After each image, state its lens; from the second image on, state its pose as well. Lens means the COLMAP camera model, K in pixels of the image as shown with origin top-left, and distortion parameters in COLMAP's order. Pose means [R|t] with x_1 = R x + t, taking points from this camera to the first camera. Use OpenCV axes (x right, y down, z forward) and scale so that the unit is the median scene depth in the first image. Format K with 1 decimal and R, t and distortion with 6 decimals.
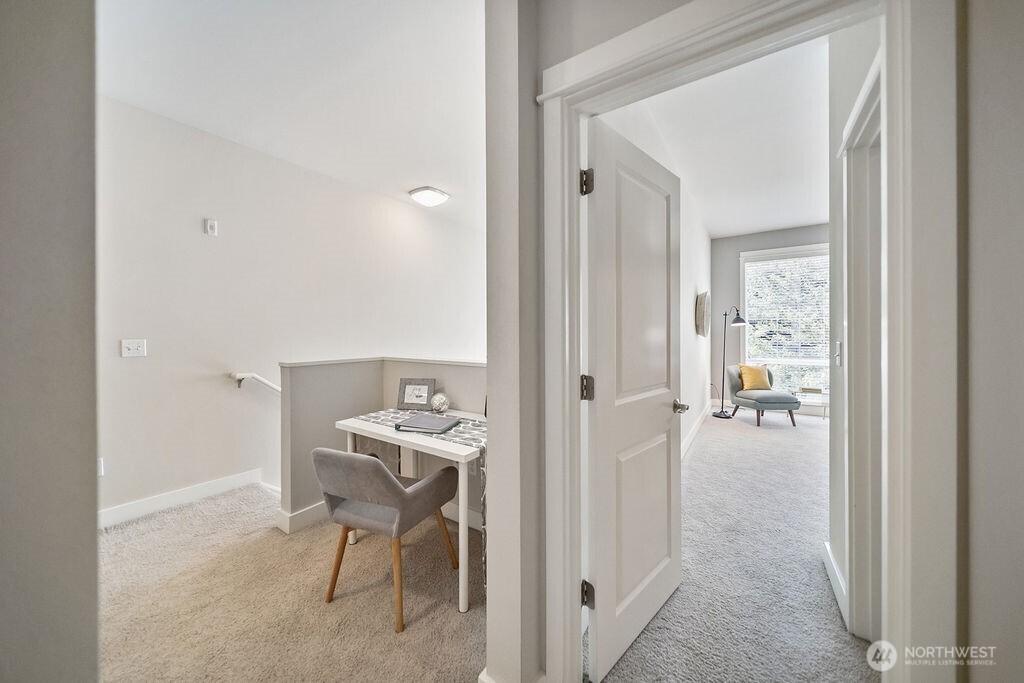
lens RADIAL K [[361.7, 0, 506.8], [0, 361.7, 333.2], [0, 0, 1]] dist [-0.000961, -0.000167]
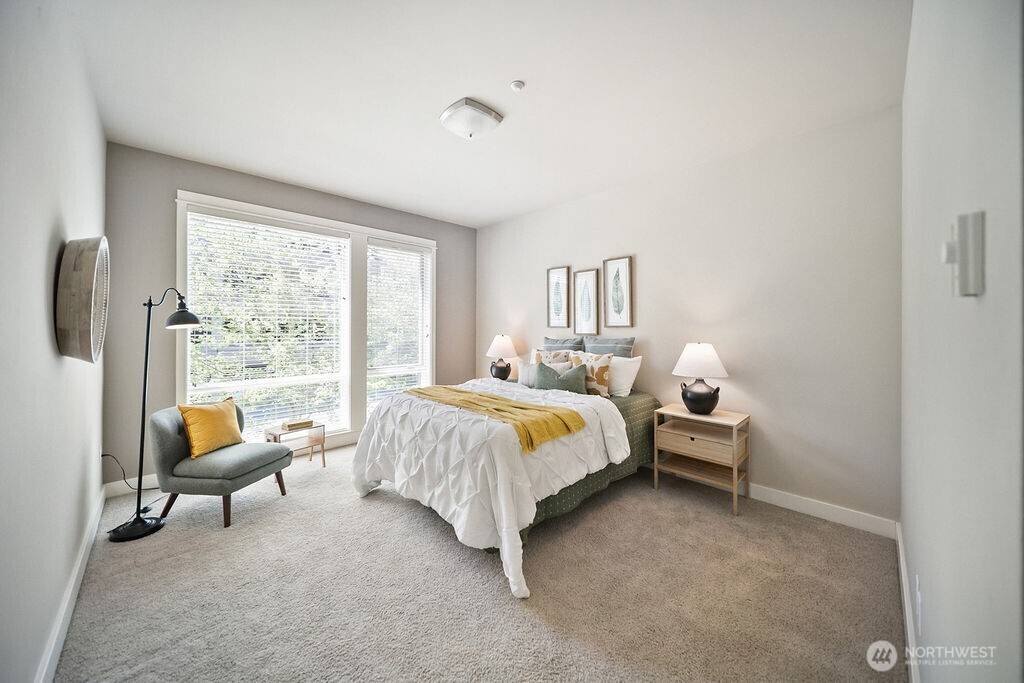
lens RADIAL K [[359.8, 0, 507.9], [0, 359.8, 325.1], [0, 0, 1]] dist [-0.001080, -0.000342]
pose [[0.195904, 0.009137, 0.980580, 0.270775], [0.002569, 0.999948, -0.009831, -0.021251], [-0.980620, 0.004445, 0.195871, 0.507280]]
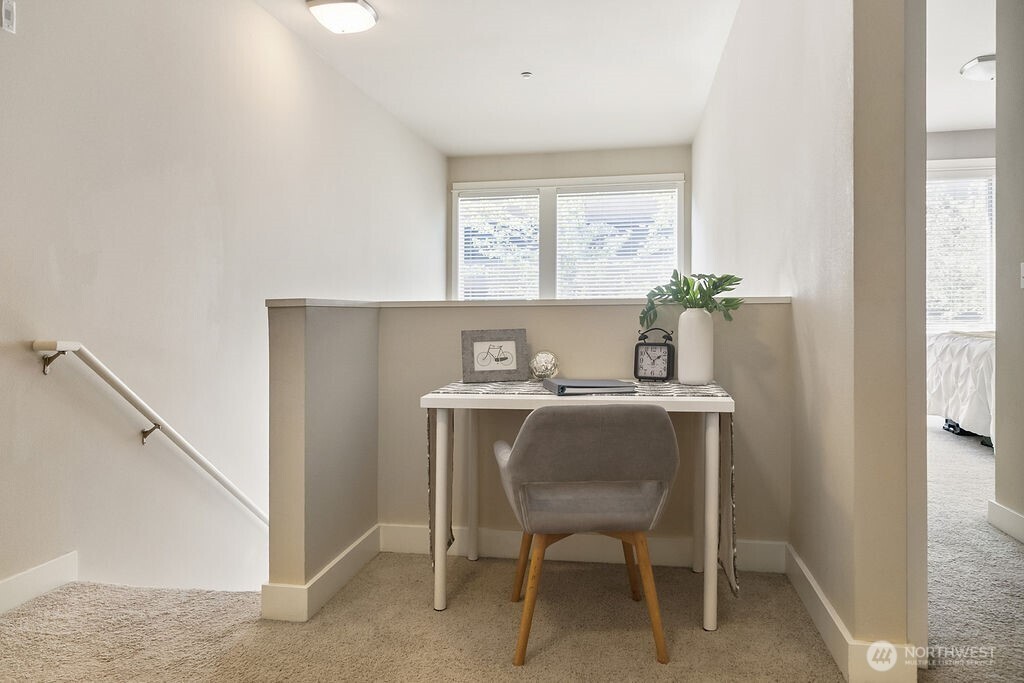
lens RADIAL K [[715.4, 0, 506.6], [0, 715.4, 323.3], [0, 0, 1]] dist [0.008930, 0.002807]
pose [[0.912545, -0.014193, 0.408731, -0.360273], [0.010793, 0.999885, 0.010623, 0.052271], [-0.408835, -0.005283, 0.912593, -0.038339]]
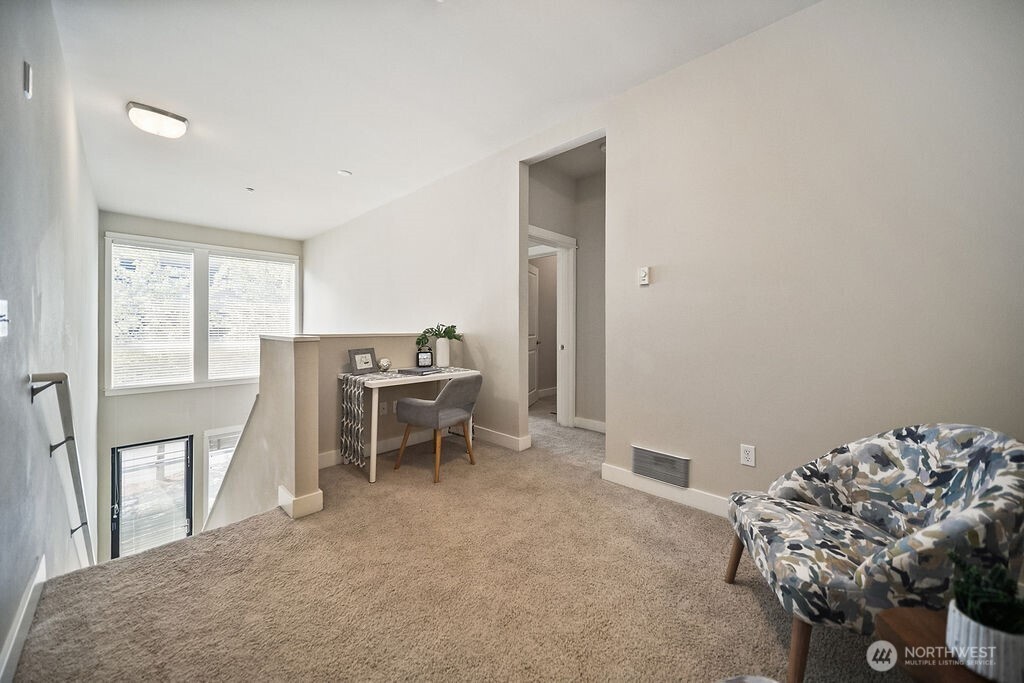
lens RADIAL K [[370.1, 0, 509.2], [0, 370.1, 347.3], [0, 0, 1]] dist [0.012133, 0.000080]
pose [[0.175221, -0.055329, 0.982973, -0.707233], [0.001226, 0.998431, 0.055981, 0.026272], [-0.984528, -0.008604, 0.175014, 0.149857]]
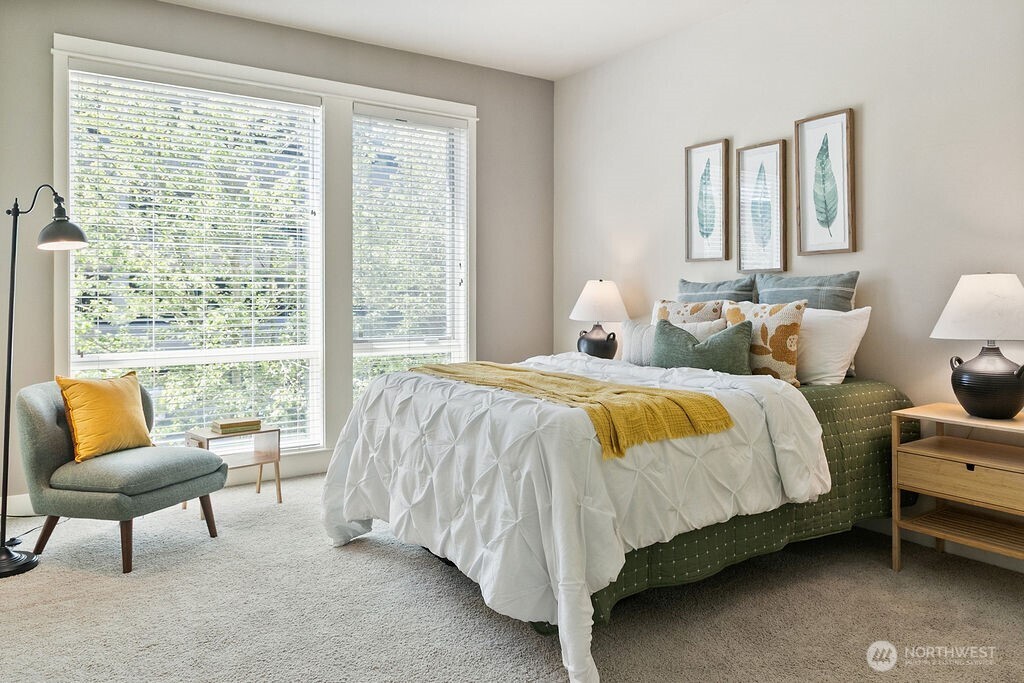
lens RADIAL K [[718.9, 0, 512.6], [0, 718.9, 294.3], [0, 0, 1]] dist [-0.001806, -0.000463]
pose [[0.370224, 0.004951, 0.928929, 0.237767], [0.006999, 0.999943, -0.008119, 0.023732], [-0.928916, 0.009507, 0.370168, 0.453784]]
